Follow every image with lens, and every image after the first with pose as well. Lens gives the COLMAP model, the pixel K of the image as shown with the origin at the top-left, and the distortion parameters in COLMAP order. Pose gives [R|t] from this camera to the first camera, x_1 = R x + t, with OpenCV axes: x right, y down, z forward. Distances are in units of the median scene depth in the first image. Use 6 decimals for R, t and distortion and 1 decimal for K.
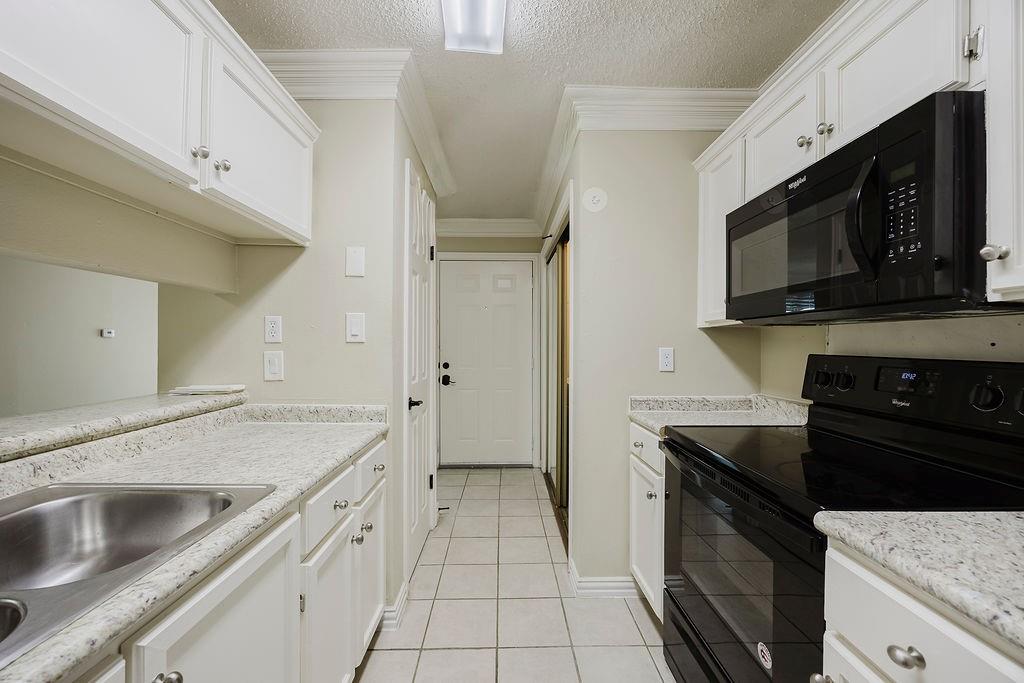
lens RADIAL K [[388.6, 0, 520.8], [0, 388.6, 342.6], [0, 0, 1]] dist [-0.001037, -0.000666]
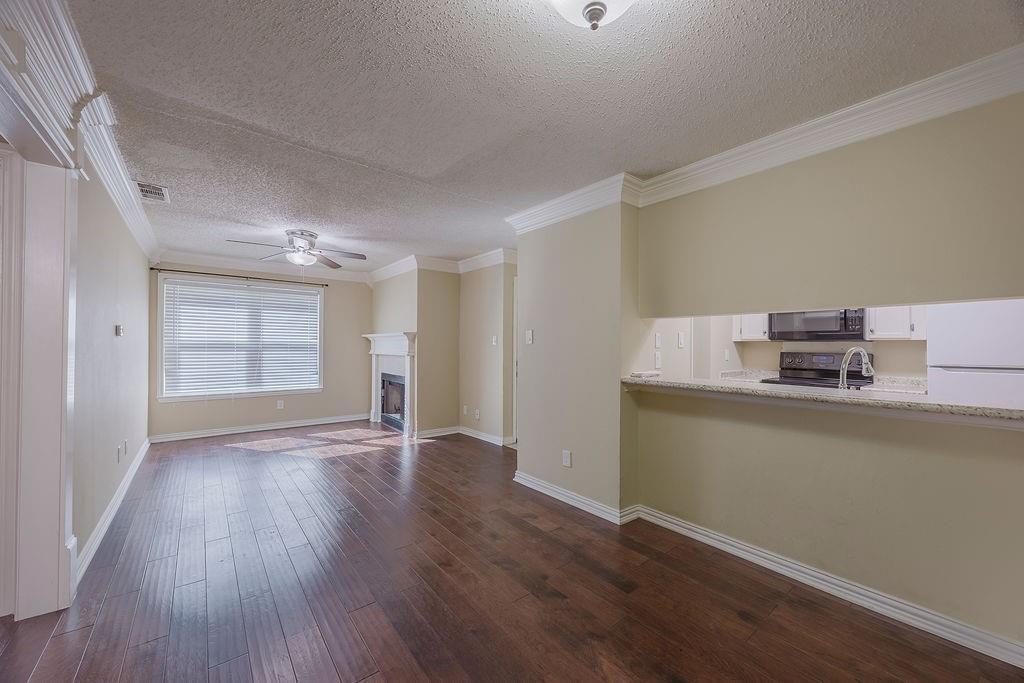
lens RADIAL K [[388.6, 0, 512.4], [0, 388.6, 342.8], [0, 0, 1]] dist [-0.001037, -0.000666]
pose [[0.802824, 0.007841, 0.596165, -2.458910], [-0.007759, 0.999966, -0.002704, -0.014614], [-0.596166, -0.002455, 0.802858, -0.088216]]
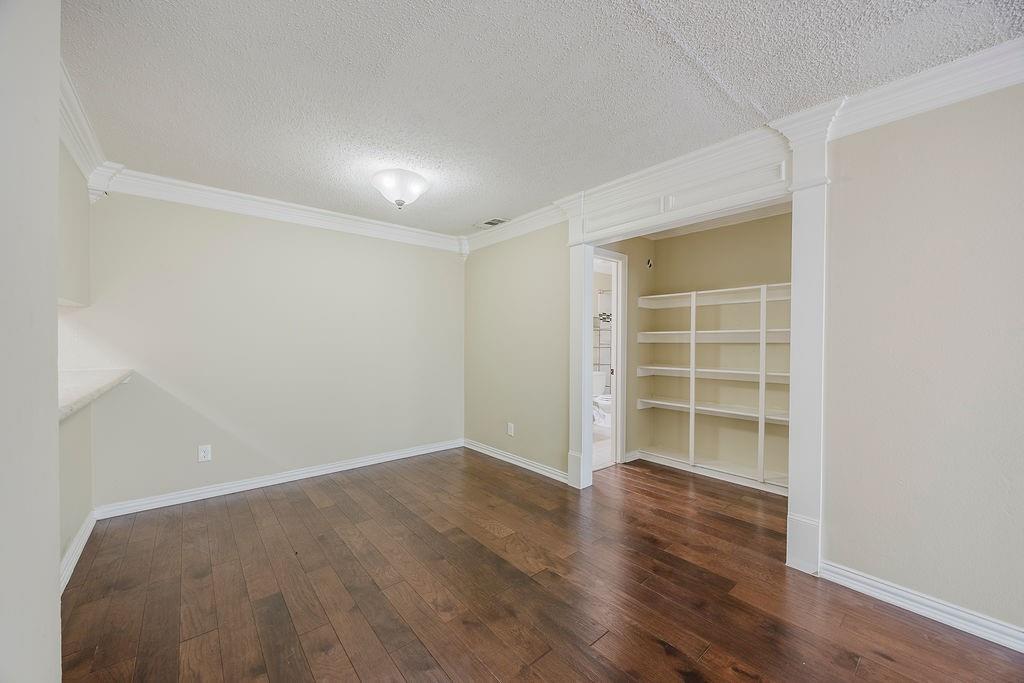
lens RADIAL K [[388.6, 0, 514.6], [0, 388.6, 342.8], [0, 0, 1]] dist [-0.001037, -0.000666]
pose [[-0.787910, -0.005036, -0.615770, -1.222520], [-0.003756, 0.999987, -0.003372, 0.005374], [0.615779, -0.000345, -0.787919, 2.126859]]
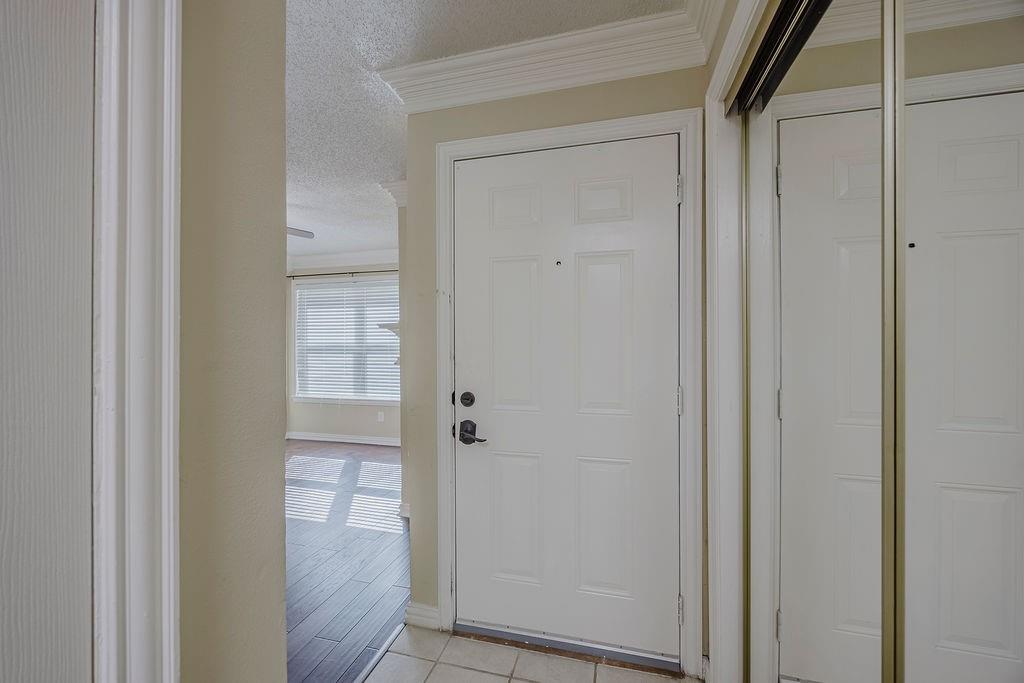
lens RADIAL K [[388.6, 0, 522.9], [0, 388.6, 345.5], [0, 0, 1]] dist [-0.001037, -0.000666]
pose [[0.962461, -0.002756, -0.271406, -0.035989], [0.003999, 0.999984, 0.004026, -0.005991], [0.271390, -0.004960, 0.962457, 1.470890]]
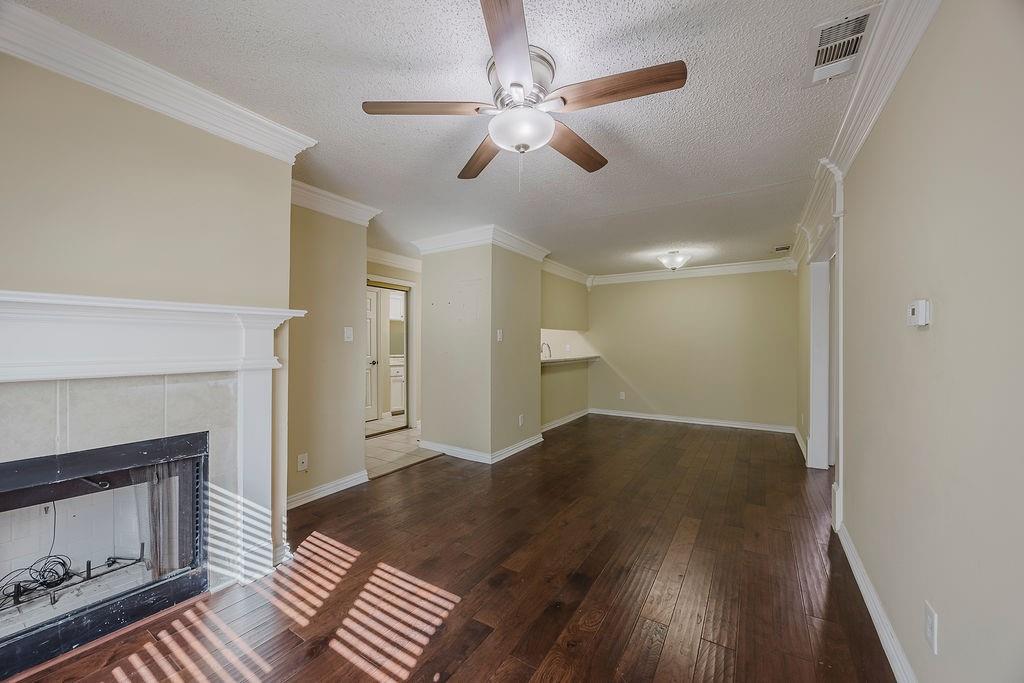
lens RADIAL K [[388.6, 0, 514.6], [0, 388.6, 344.5], [0, 0, 1]] dist [-0.001037, -0.000666]
pose [[-0.827083, -0.007417, 0.562031, -2.629565], [-0.008585, 0.999963, 0.000563, 0.005355], [-0.562015, -0.004359, -0.827116, 3.835601]]
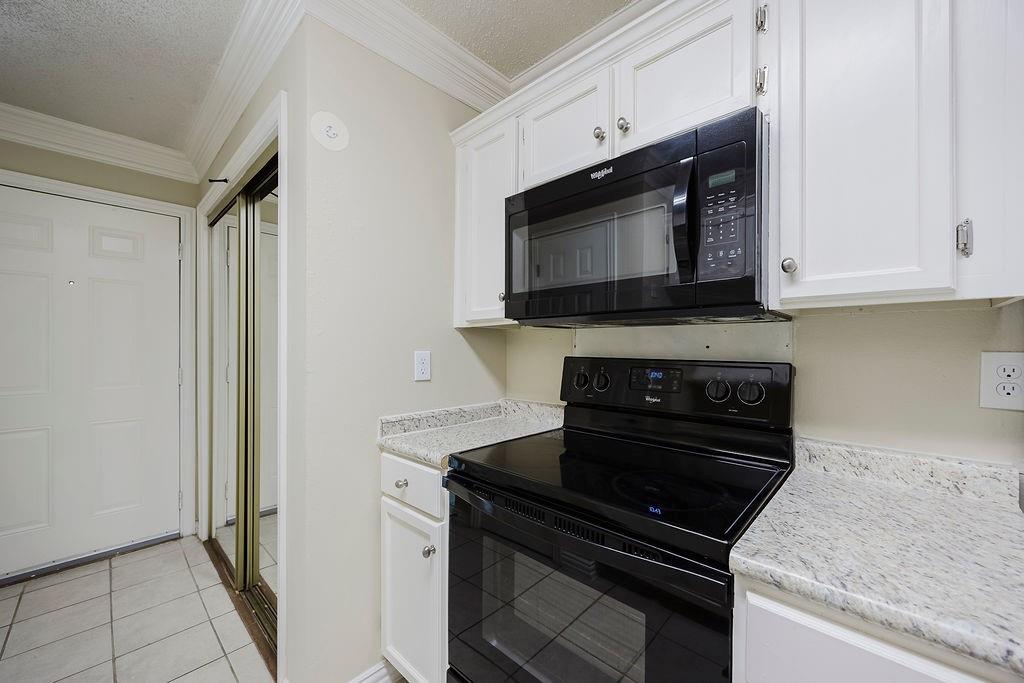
lens RADIAL K [[388.6, 0, 519.4], [0, 388.6, 346.8], [0, 0, 1]] dist [-0.001037, -0.000666]
pose [[0.708045, -0.000662, 0.706167, -0.064009], [-0.002468, 0.999991, 0.003412, 0.001113], [-0.706163, -0.004159, 0.708037, 0.362525]]
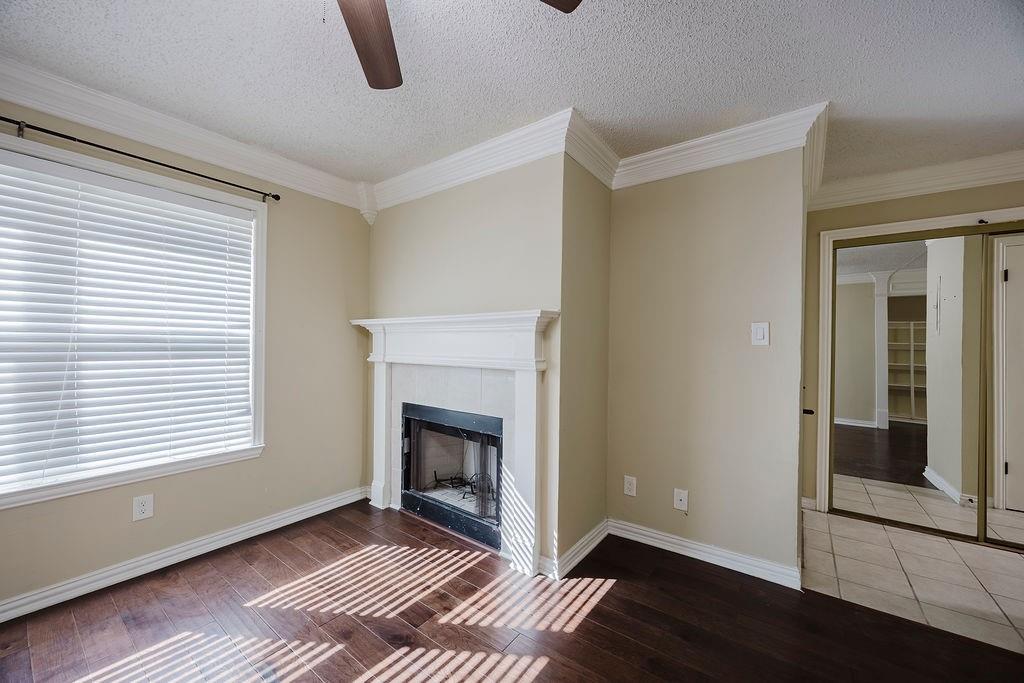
lens RADIAL K [[388.6, 0, 514.3], [0, 388.6, 344.7], [0, 0, 1]] dist [-0.001037, -0.000666]
pose [[0.625803, 0.003972, 0.779971, -2.263826], [-0.014575, 0.999872, 0.006603, -0.002449], [-0.779845, -0.015500, 0.625780, 2.392591]]
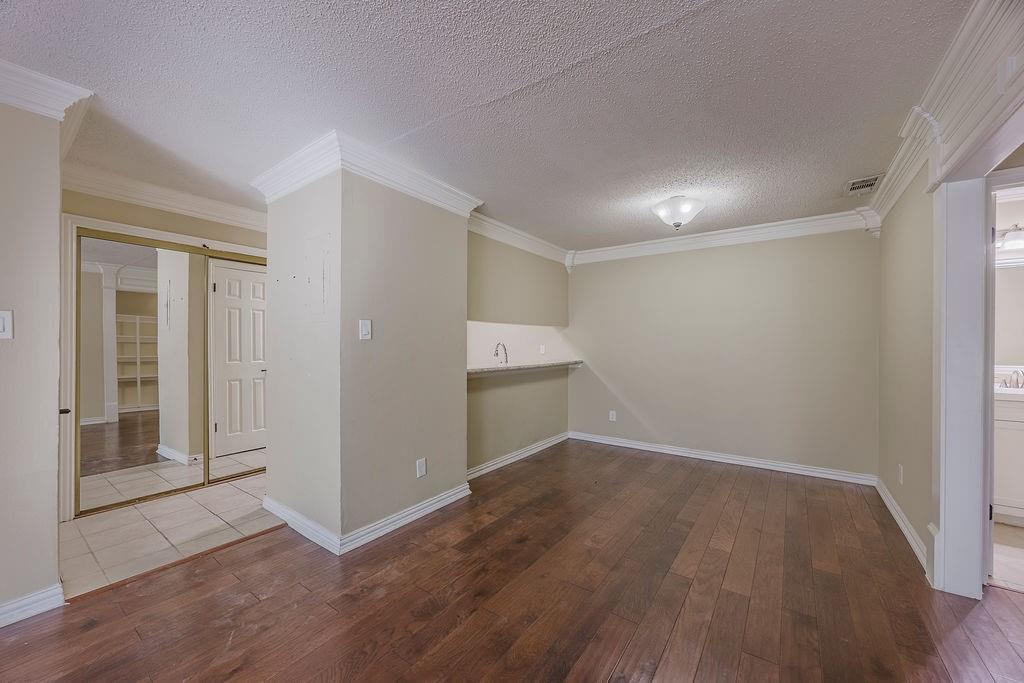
lens RADIAL K [[388.6, 0, 513.4], [0, 388.6, 343.4], [0, 0, 1]] dist [-0.001037, -0.000666]
pose [[-0.790311, -0.006240, 0.612674, -2.474263], [-0.008998, 0.999959, -0.001422, -0.003233], [-0.612639, -0.006637, -0.790335, 2.544421]]
